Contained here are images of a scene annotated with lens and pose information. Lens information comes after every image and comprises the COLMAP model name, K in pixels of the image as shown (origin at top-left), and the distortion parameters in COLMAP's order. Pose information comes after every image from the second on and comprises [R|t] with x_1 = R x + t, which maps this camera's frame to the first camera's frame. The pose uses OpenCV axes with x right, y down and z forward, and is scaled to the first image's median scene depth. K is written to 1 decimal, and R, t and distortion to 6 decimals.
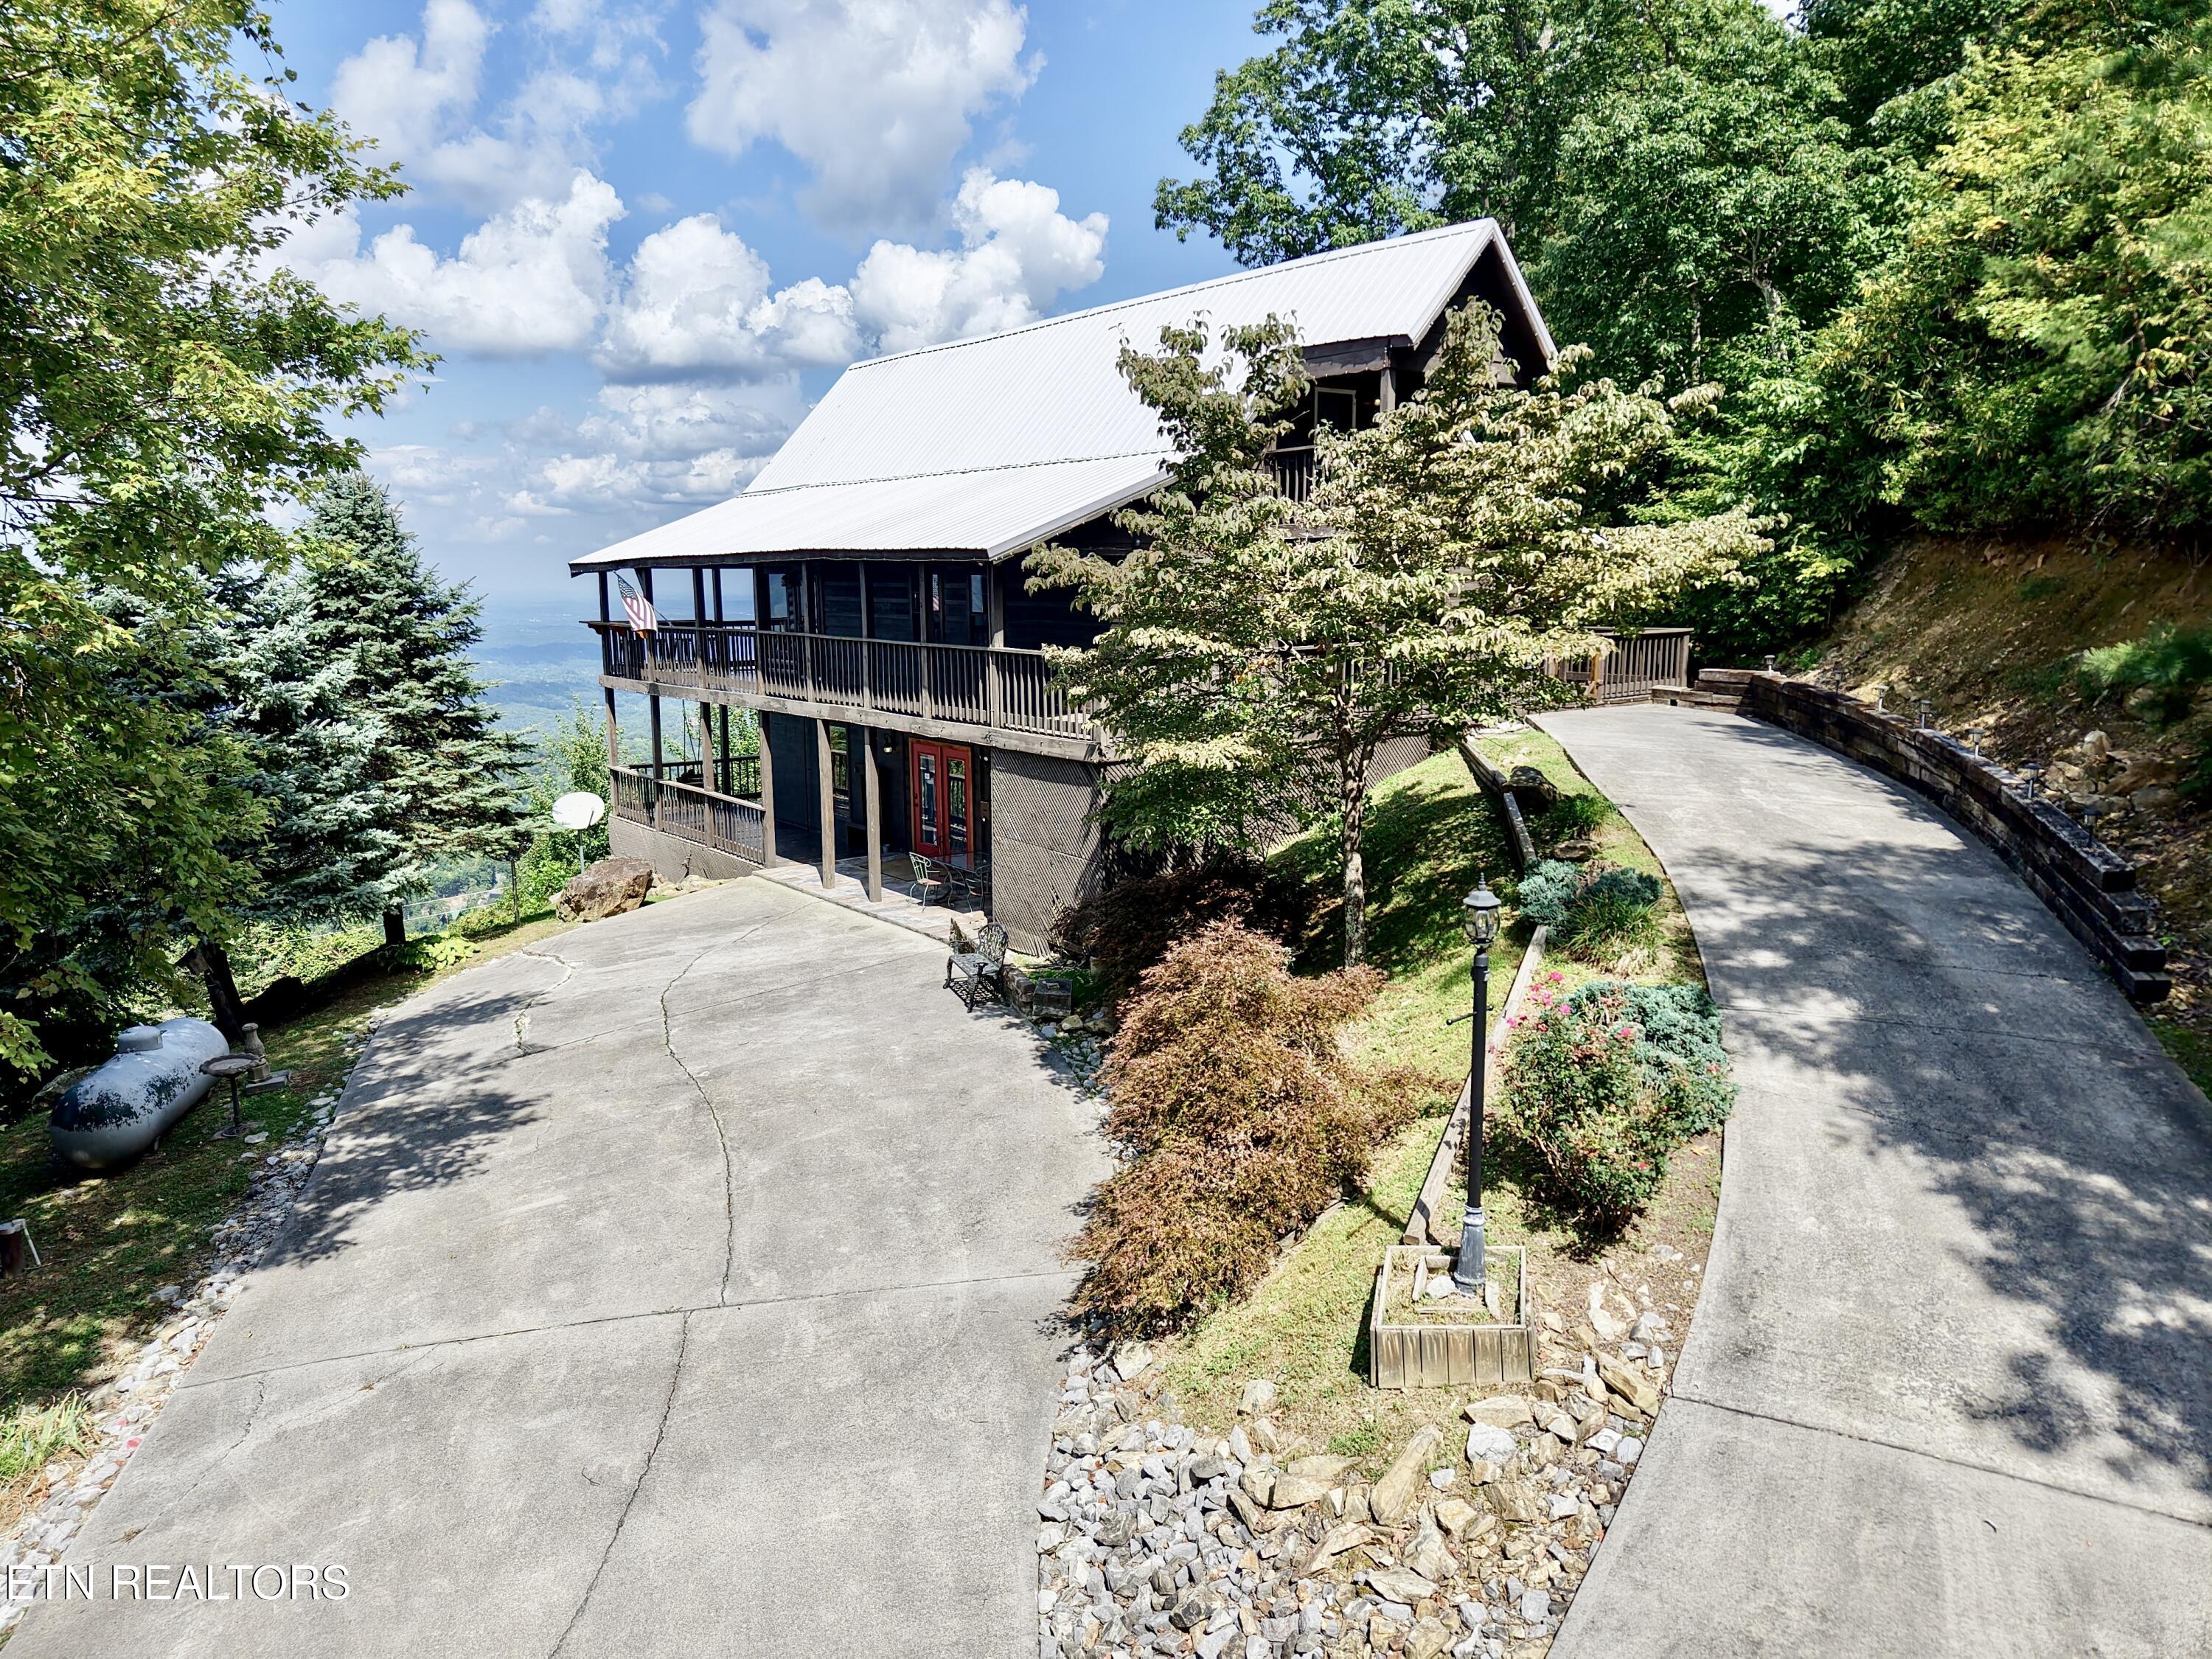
lens RADIAL K [[1472.1, 0, 1111.4], [0, 1472.1, 832.2], [0, 0, 1]] dist [0.013466, -0.015624]
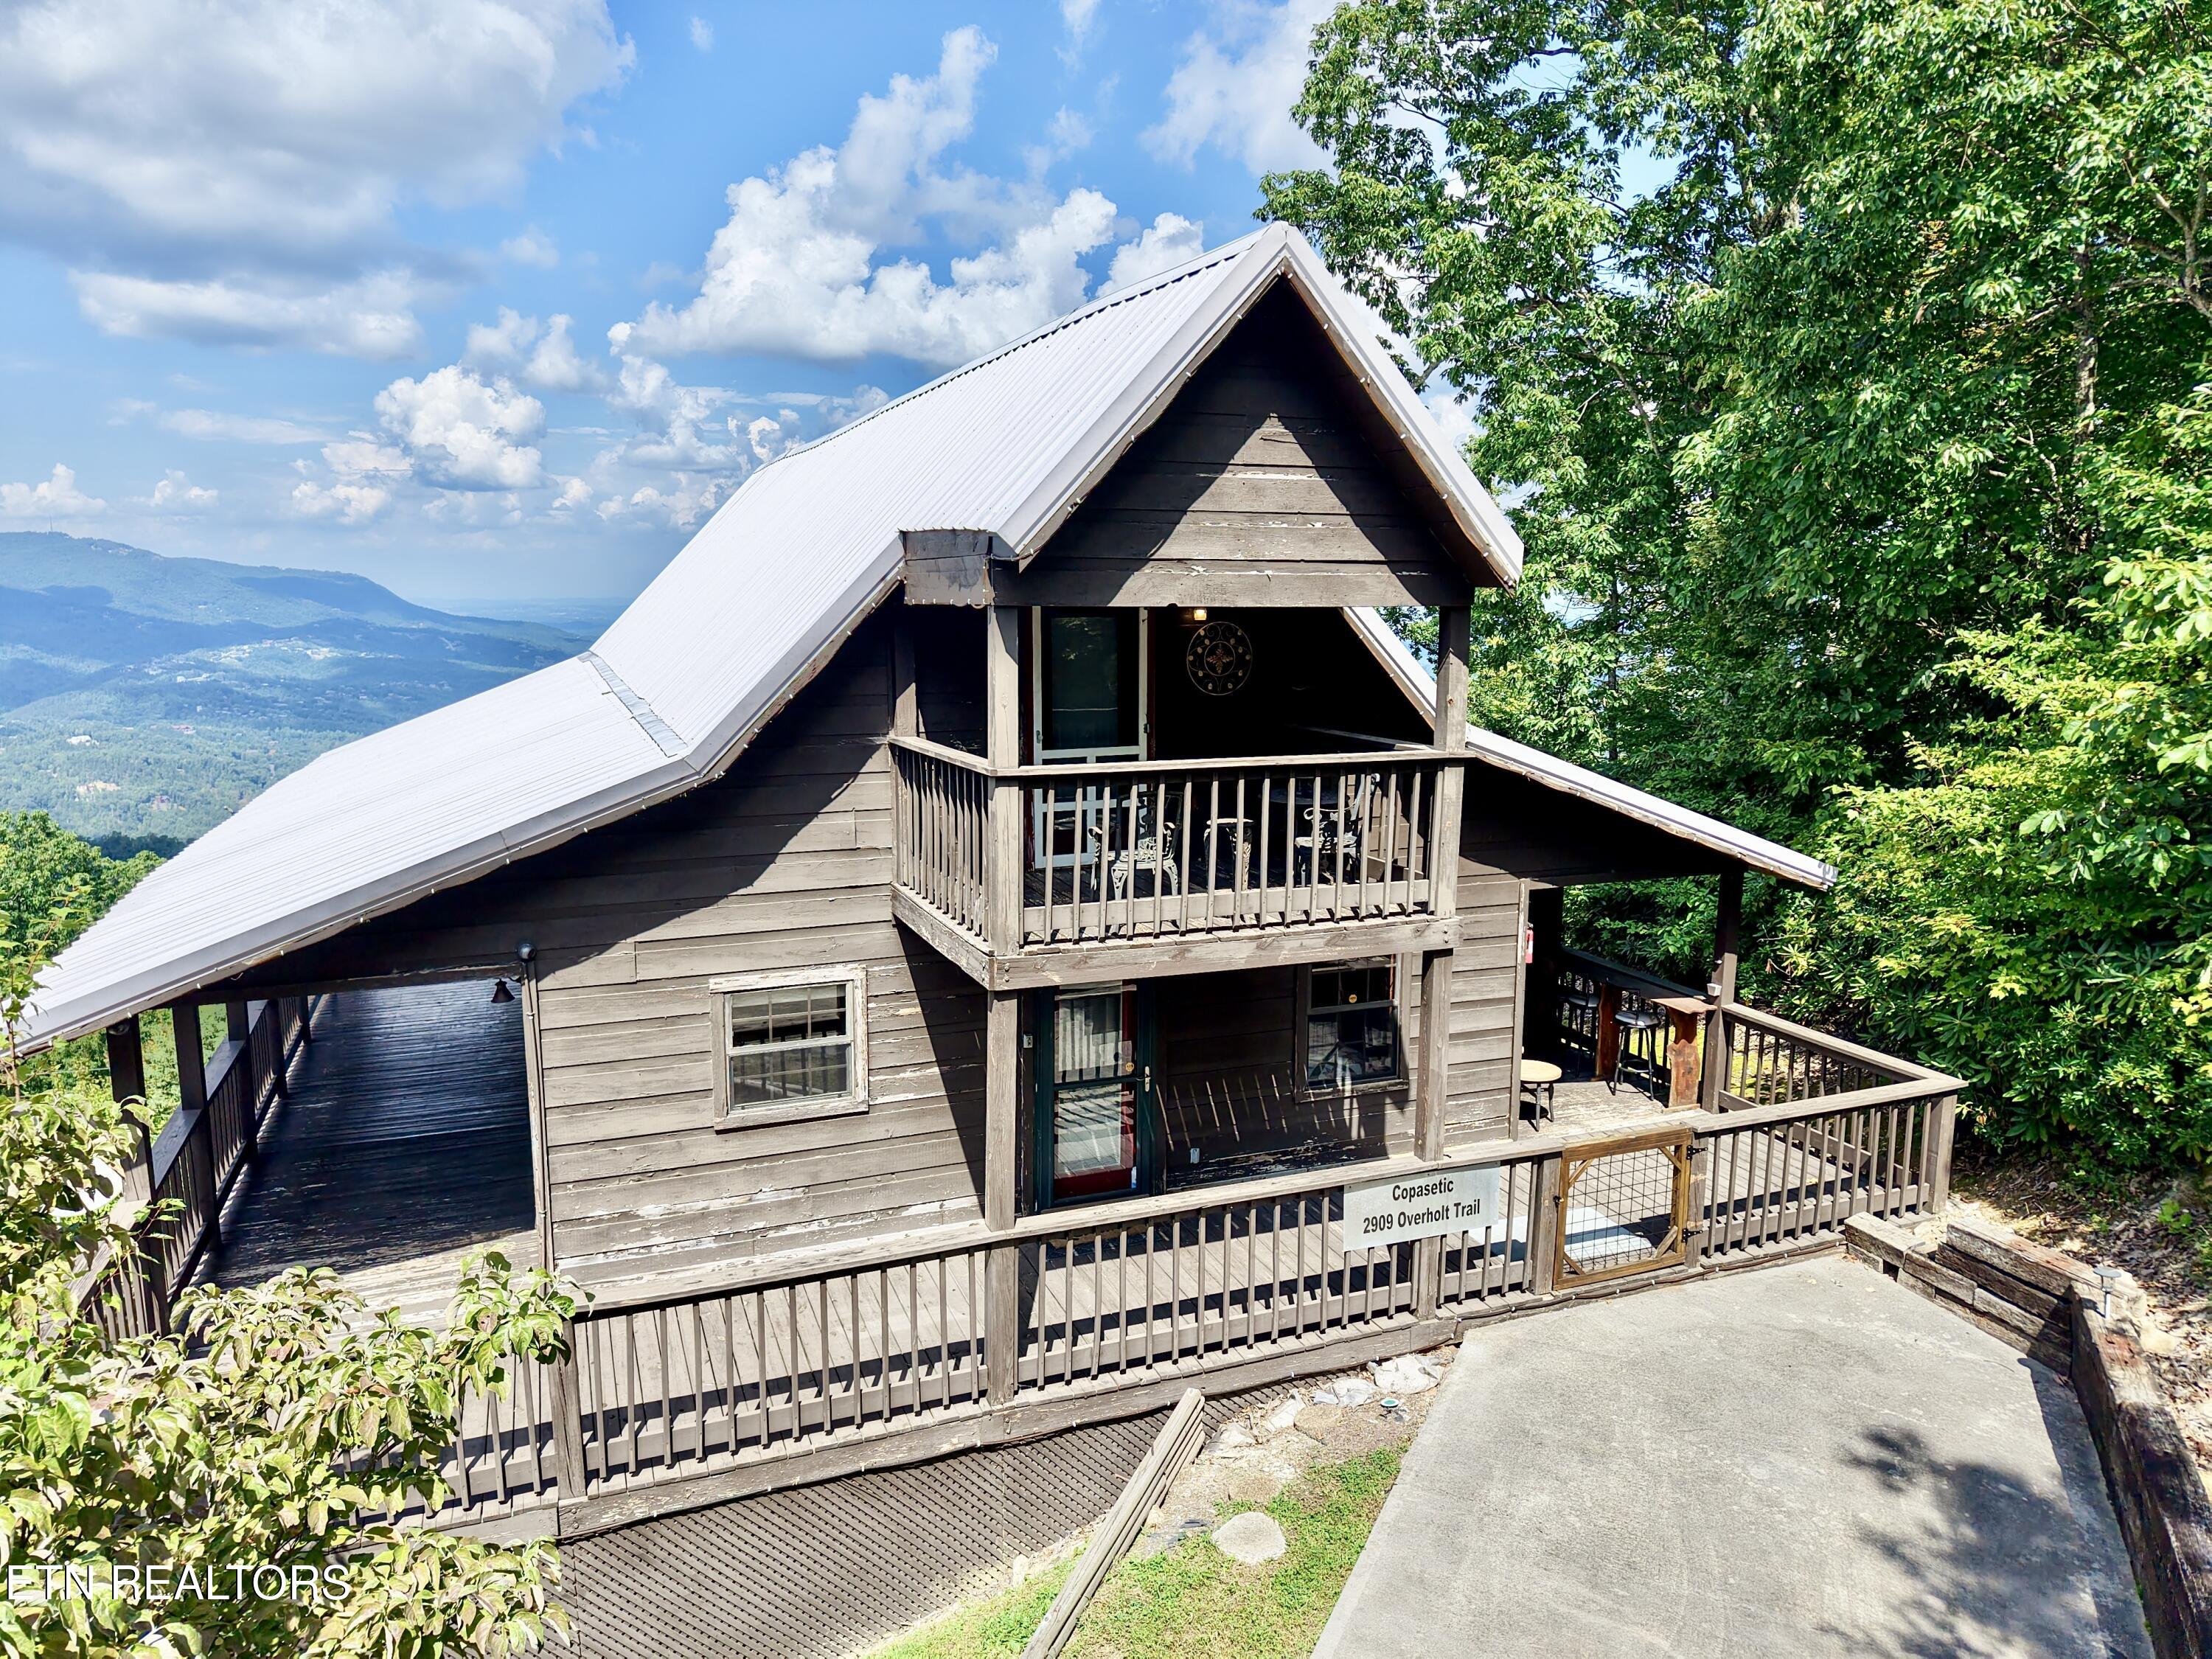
lens RADIAL K [[1472.1, 0, 1100.5], [0, 1472.1, 830.8], [0, 0, 1]] dist [0.013466, -0.015624]
pose [[0.957995, 0.053412, -0.281766, 0.263243], [-0.055560, 0.998455, 0.000365, -0.200615], [0.281350, 0.015306, 0.959483, 0.487936]]
